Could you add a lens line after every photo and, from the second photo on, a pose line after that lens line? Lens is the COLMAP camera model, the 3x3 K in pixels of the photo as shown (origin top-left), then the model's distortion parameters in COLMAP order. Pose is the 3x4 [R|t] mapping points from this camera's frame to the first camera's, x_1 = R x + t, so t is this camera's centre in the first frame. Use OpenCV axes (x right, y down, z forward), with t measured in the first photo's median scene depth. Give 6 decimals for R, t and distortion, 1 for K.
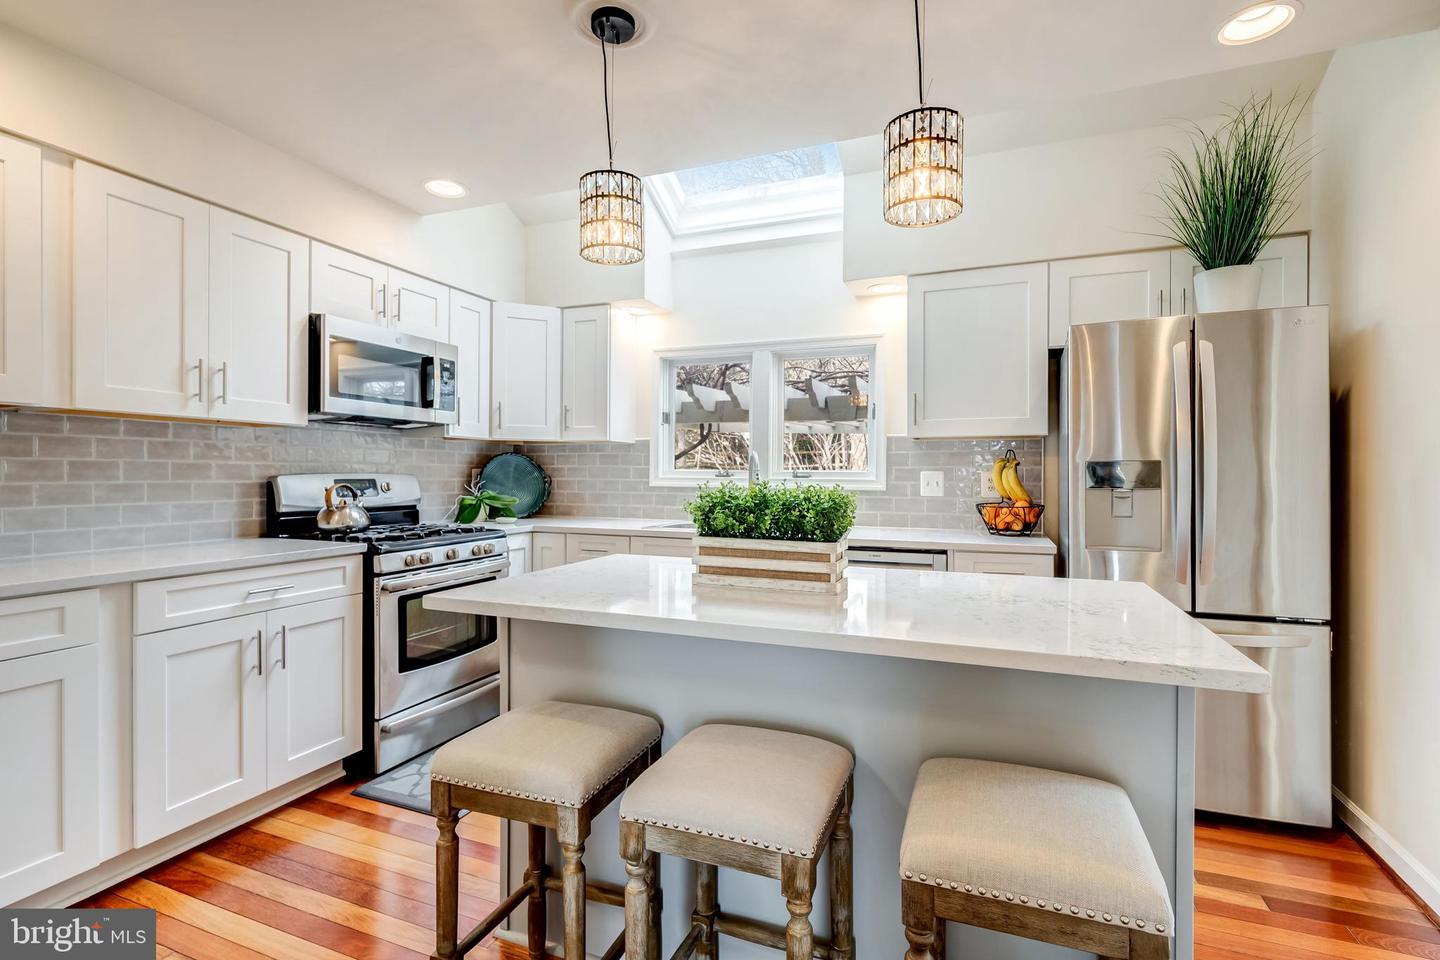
lens RADIAL K [[667.9, 0, 727.0], [0, 667.9, 477.4], [0, 0, 1]] dist [-0.003536, 0.000379]
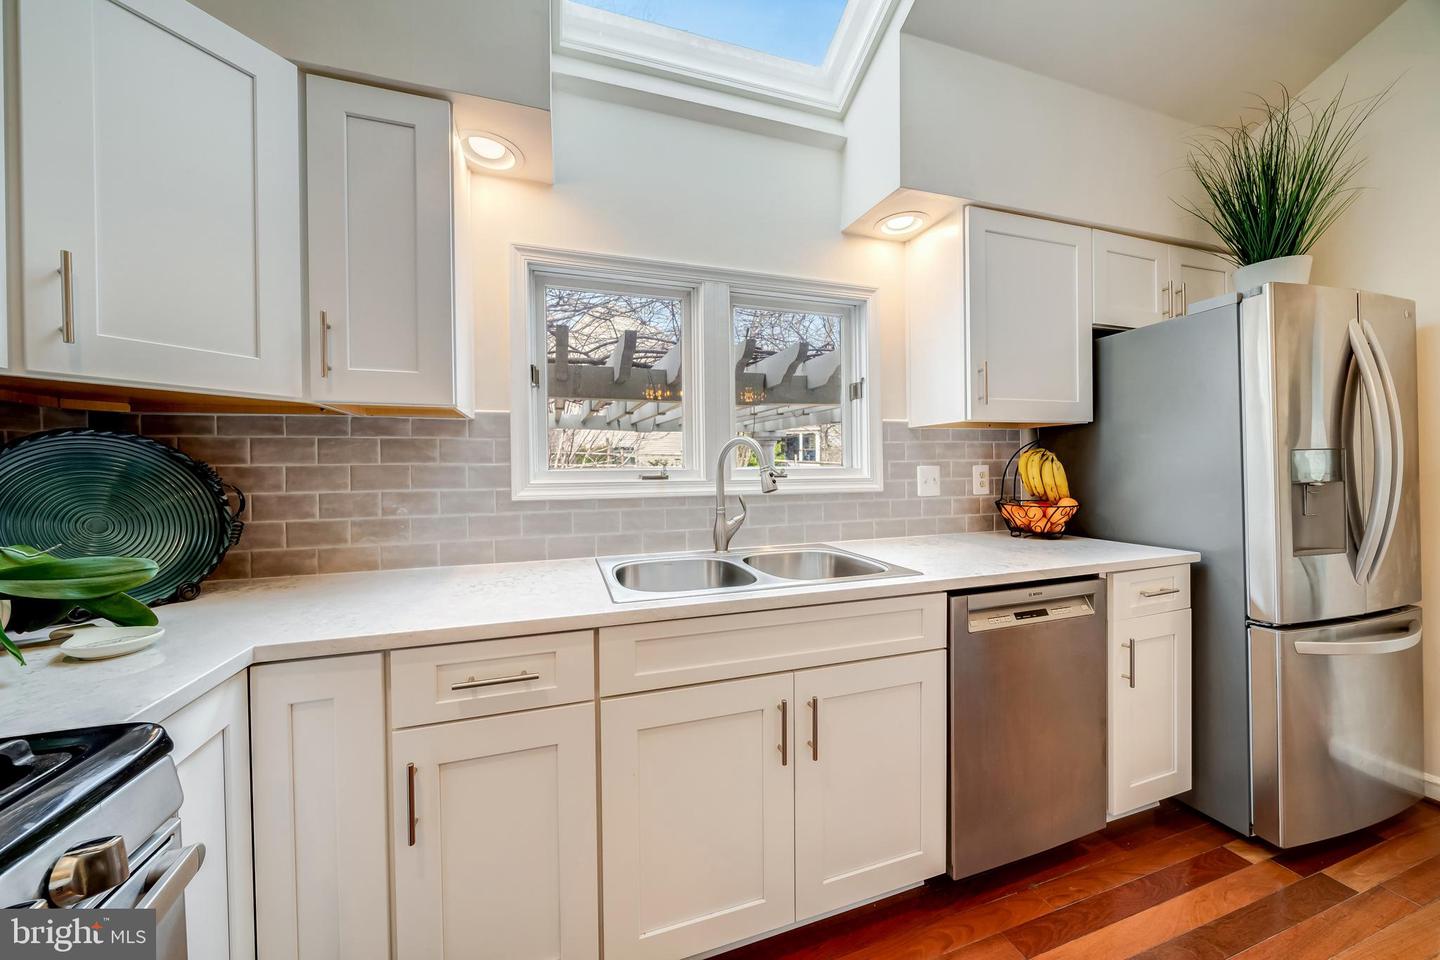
lens RADIAL K [[487.3, 0, 722.0], [0, 487.3, 471.1], [0, 0, 1]] dist [-0.009851, -0.000093]
pose [[0.770036, -0.017914, 0.637748, -0.307467], [0.018571, 0.999812, 0.005661, -0.011913], [-0.637730, 0.007484, 0.770224, 0.786425]]
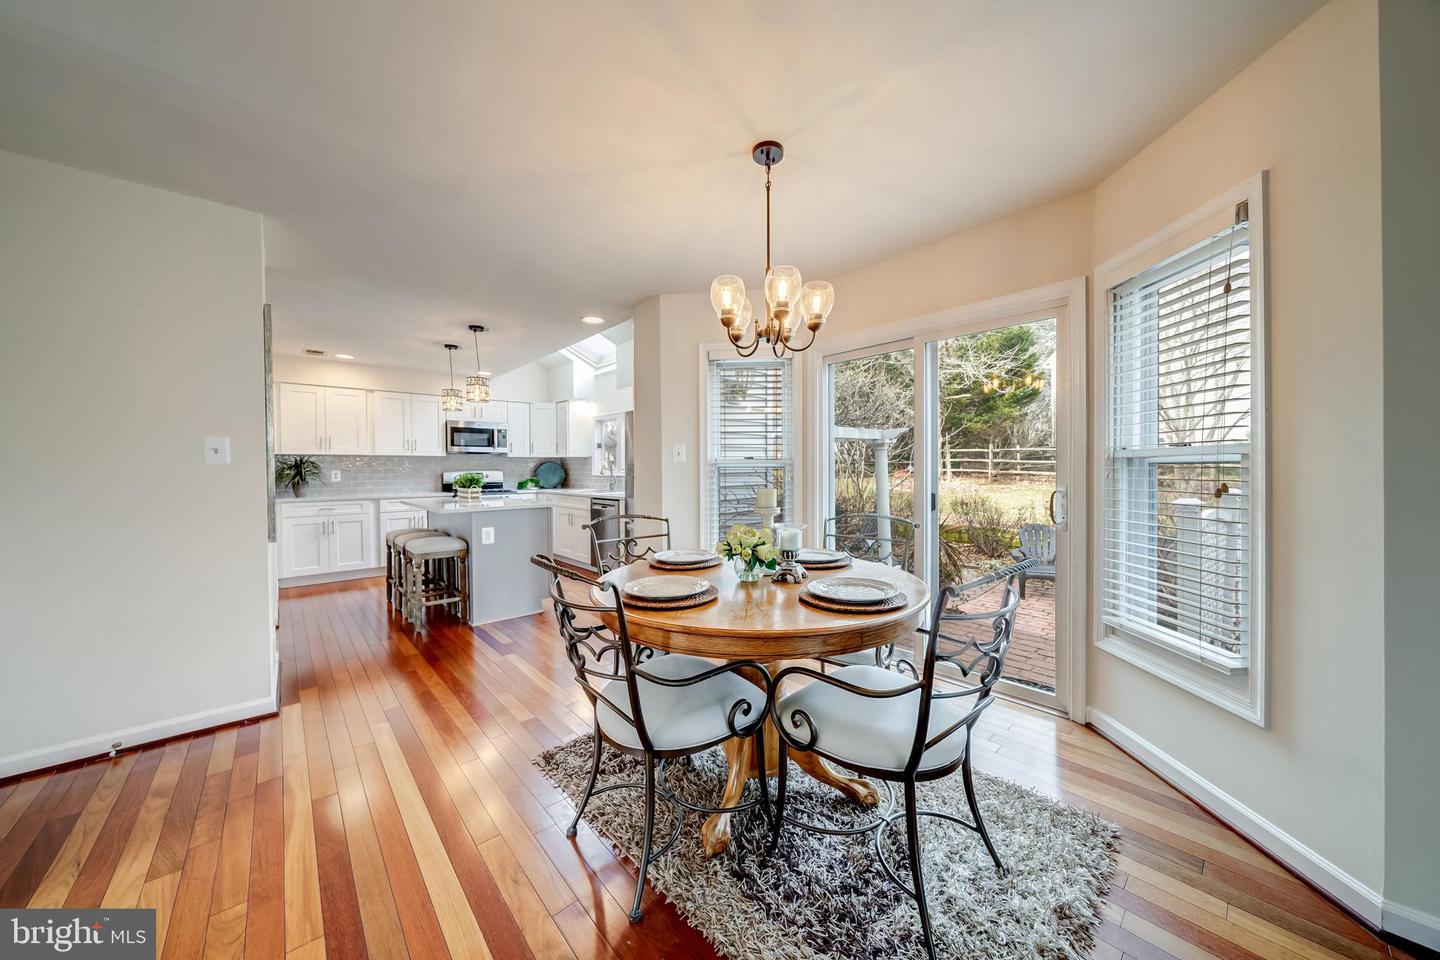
lens RADIAL K [[487.3, 0, 726.3], [0, 487.3, 475.6], [0, 0, 1]] dist [-0.009851, -0.000093]
pose [[0.905867, -0.004691, -0.423537, 1.366993], [0.008235, 0.999945, 0.006538, 0.009456], [0.423483, -0.009410, 0.905855, -0.457946]]
